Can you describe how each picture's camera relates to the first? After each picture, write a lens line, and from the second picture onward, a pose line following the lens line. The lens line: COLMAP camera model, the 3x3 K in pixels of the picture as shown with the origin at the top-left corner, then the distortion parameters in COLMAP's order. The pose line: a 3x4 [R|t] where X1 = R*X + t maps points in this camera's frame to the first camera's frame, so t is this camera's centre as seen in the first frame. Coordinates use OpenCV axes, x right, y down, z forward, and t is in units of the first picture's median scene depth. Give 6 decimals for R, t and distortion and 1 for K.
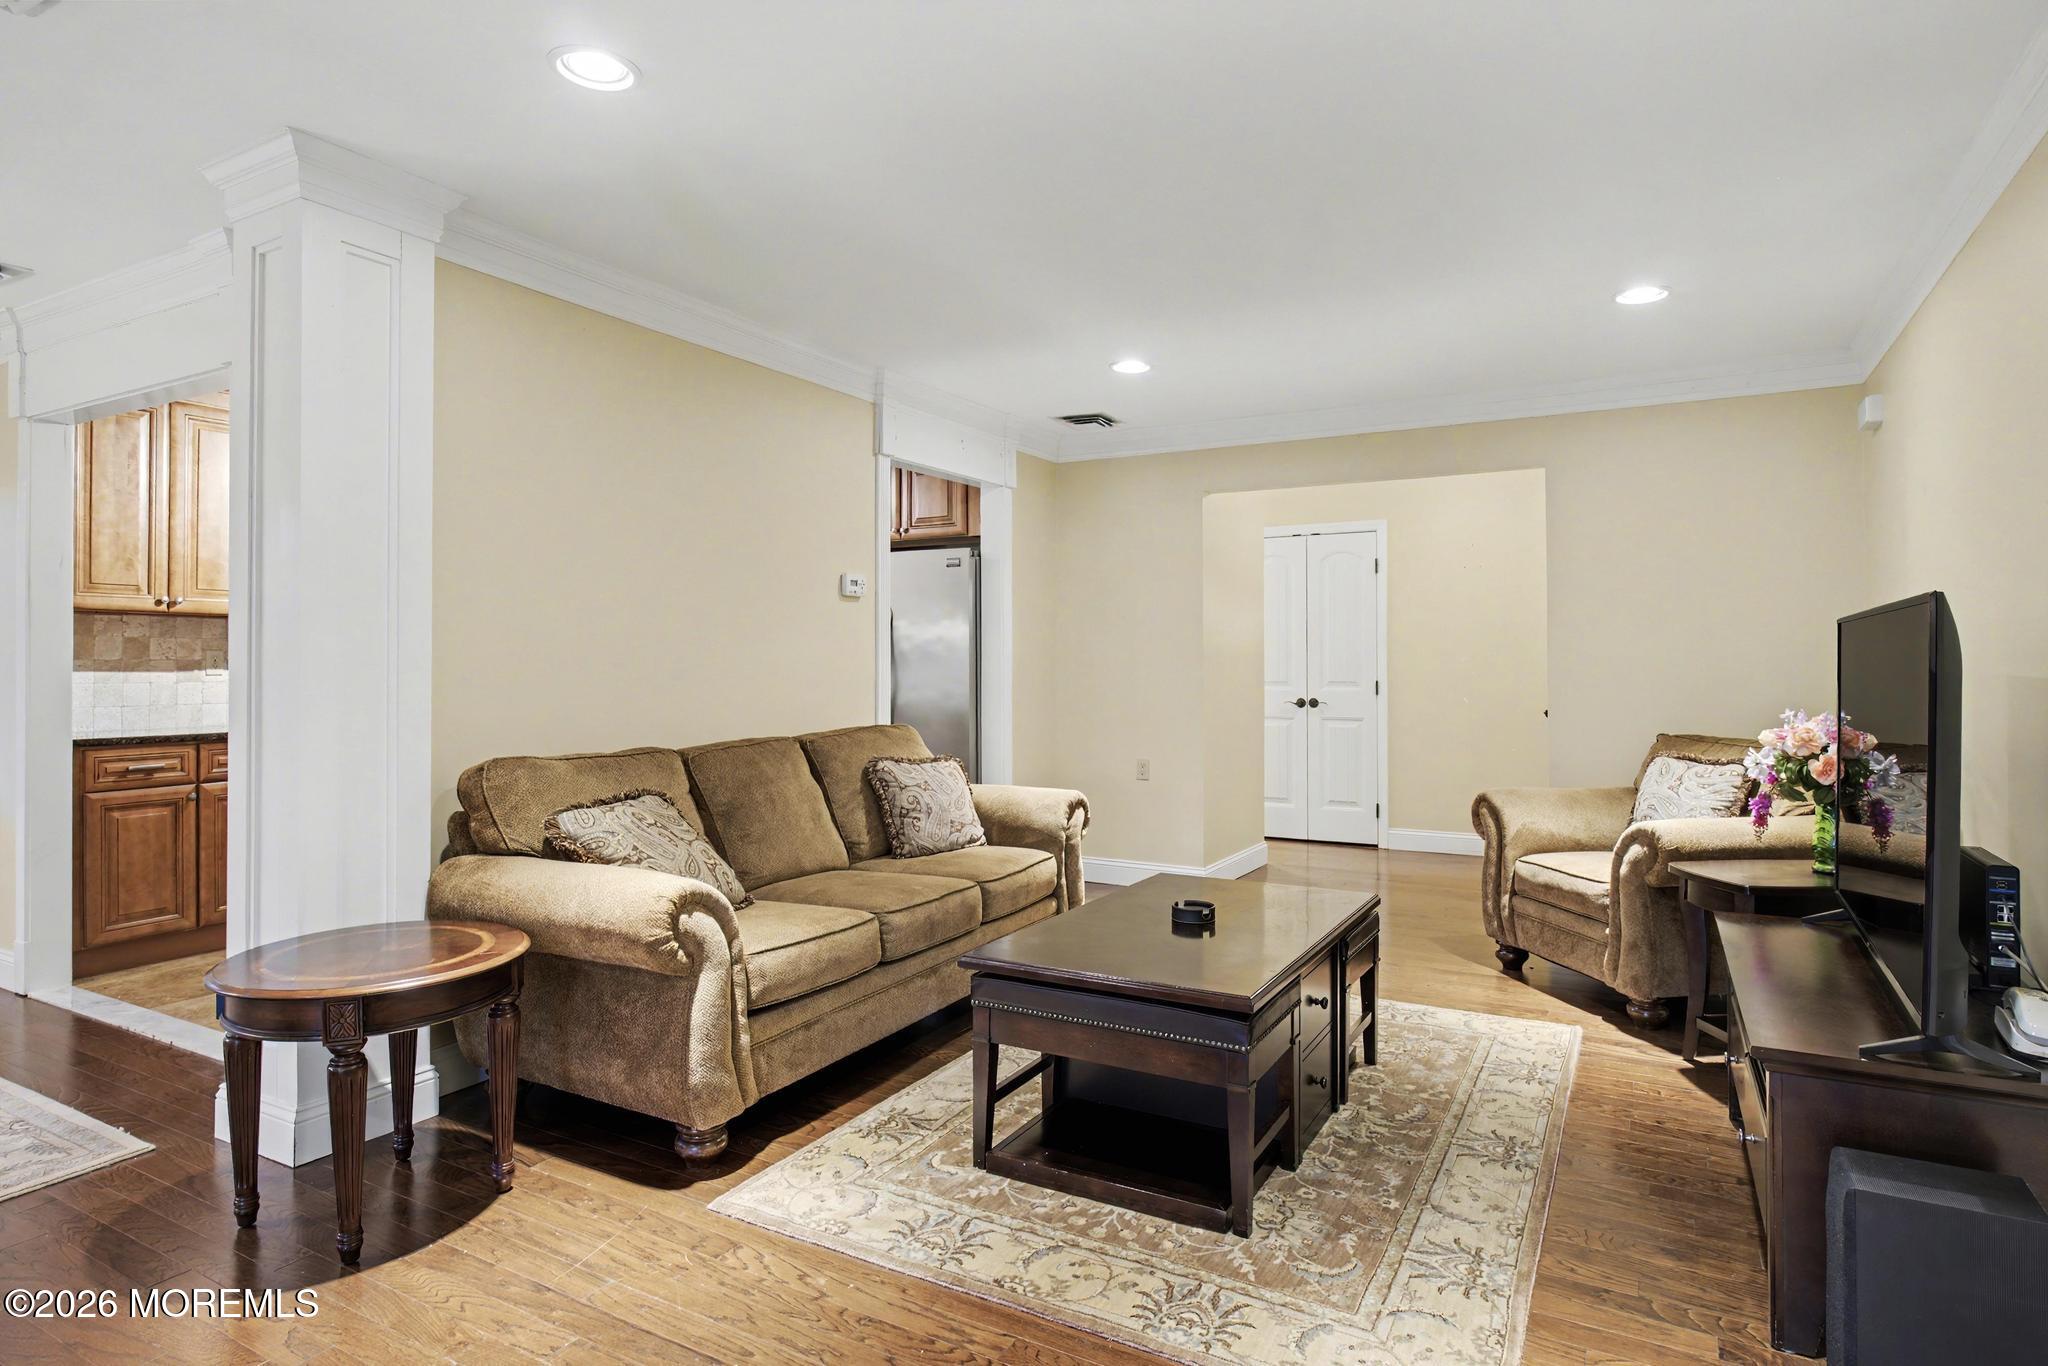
lens RADIAL K [[1125.2, 0, 1022.1], [0, 1125.2, 656.8], [0, 0, 1]] dist [-0.001710, 0.007364]
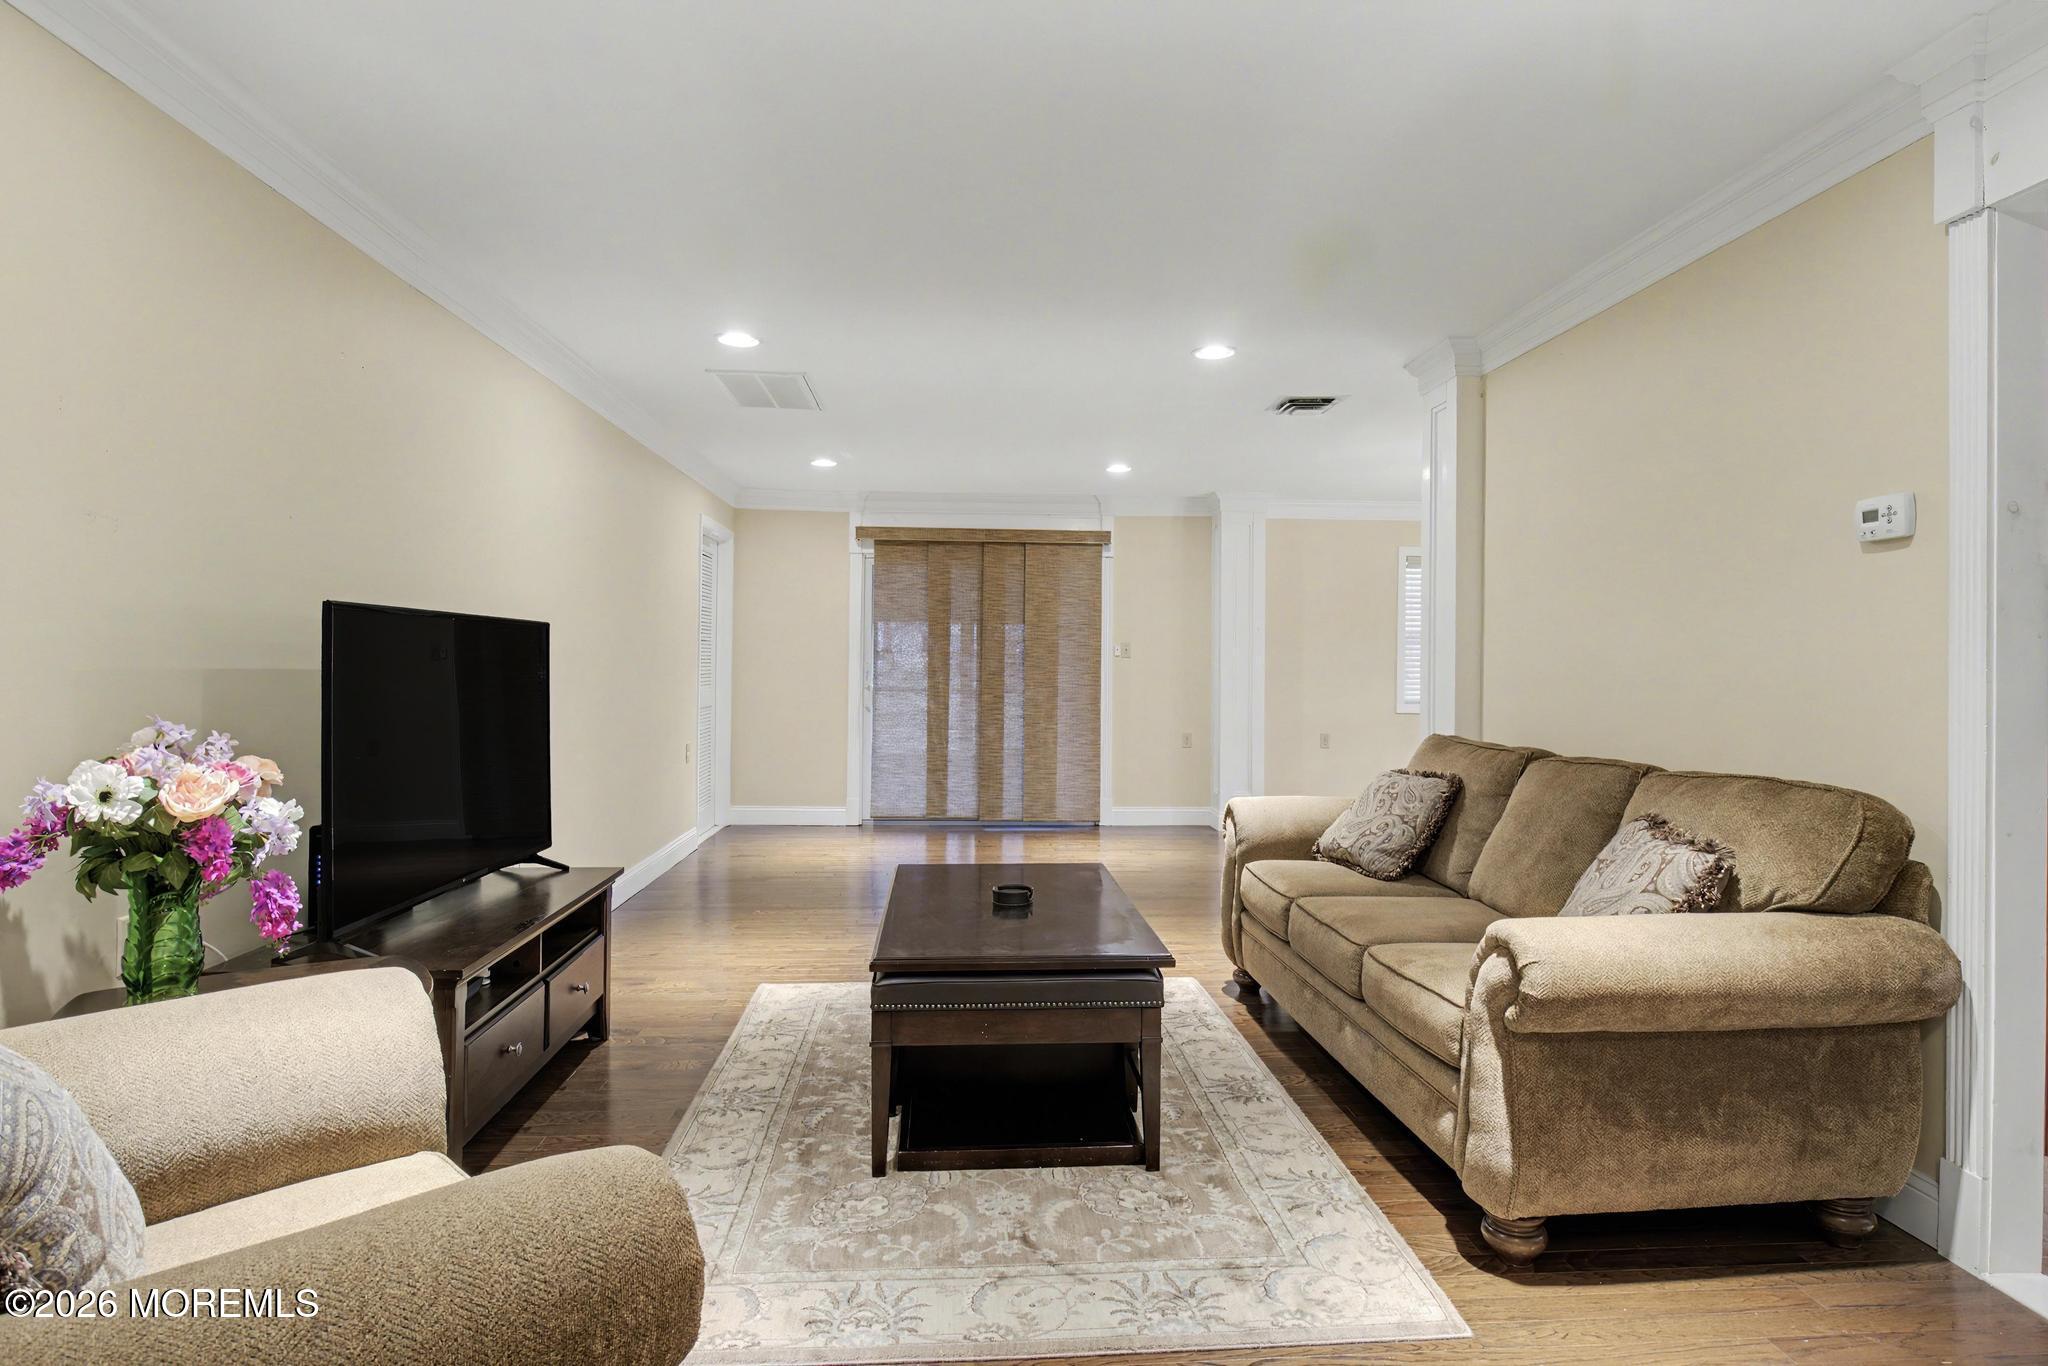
lens RADIAL K [[1049.0, 0, 1012.2], [0, 1049.0, 670.2], [0, 0, 1]] dist [-0.001403, -0.000013]
pose [[-0.835068, -0.004165, -0.550132, 0.447739], [-0.002267, 0.999989, -0.004129, 0.012137], [0.550143, -0.002201, -0.835068, 1.171180]]
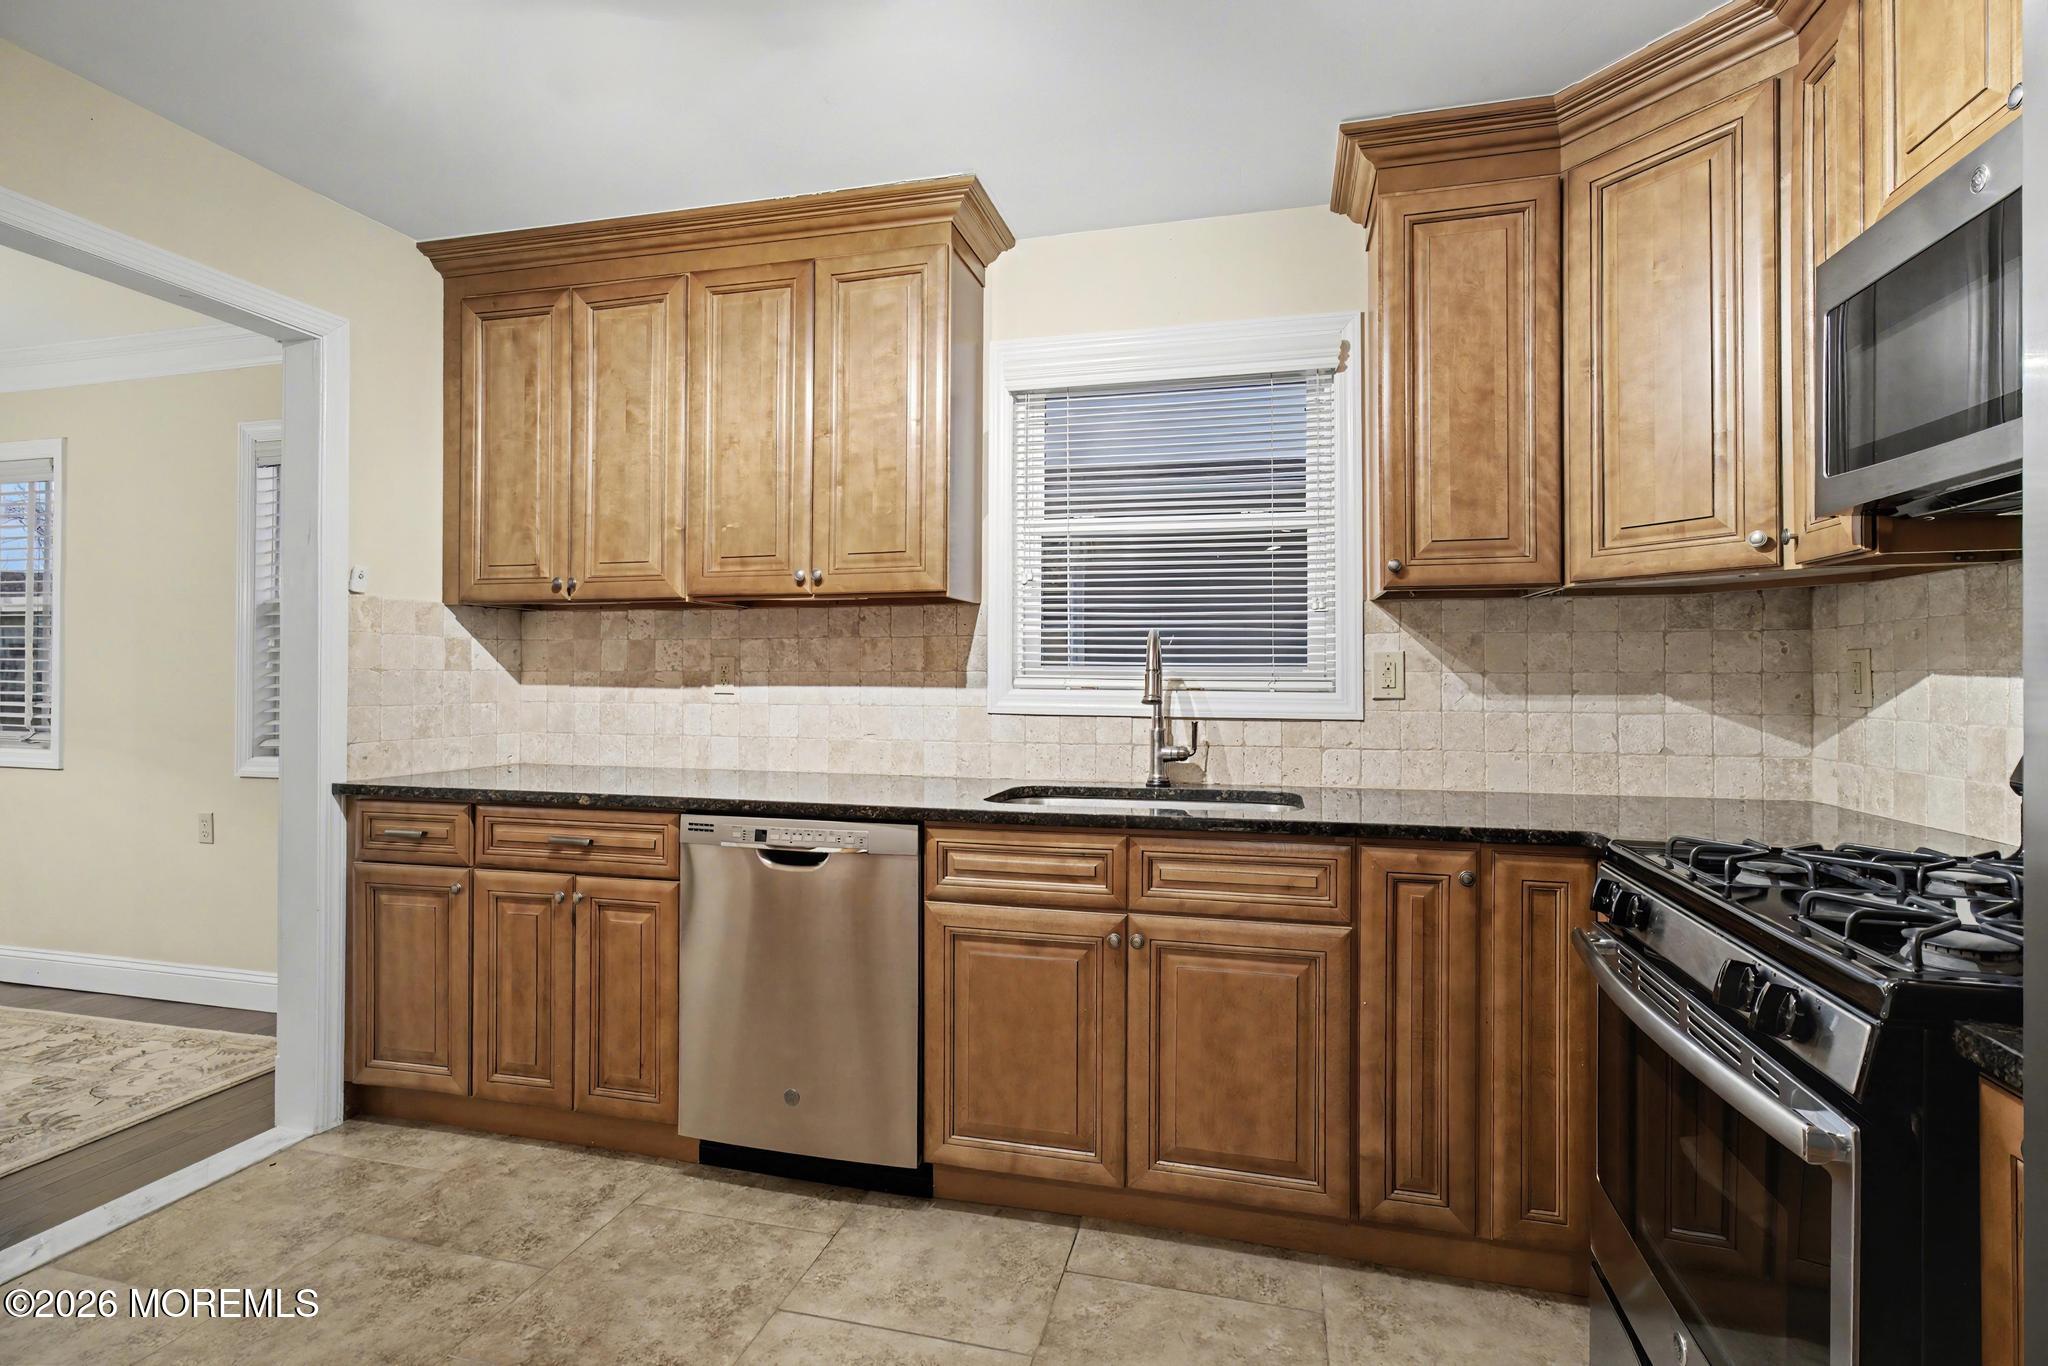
lens RADIAL K [[954.2, 0, 1020.8], [0, 954.2, 669.6], [0, 0, 1]] dist [-0.002906, 0.002859]
pose [[0.266480, -0.005696, -0.963824, -0.142515], [0.004404, 0.999979, -0.004692, 0.006273], [0.963830, -0.002994, 0.266499, 1.195260]]
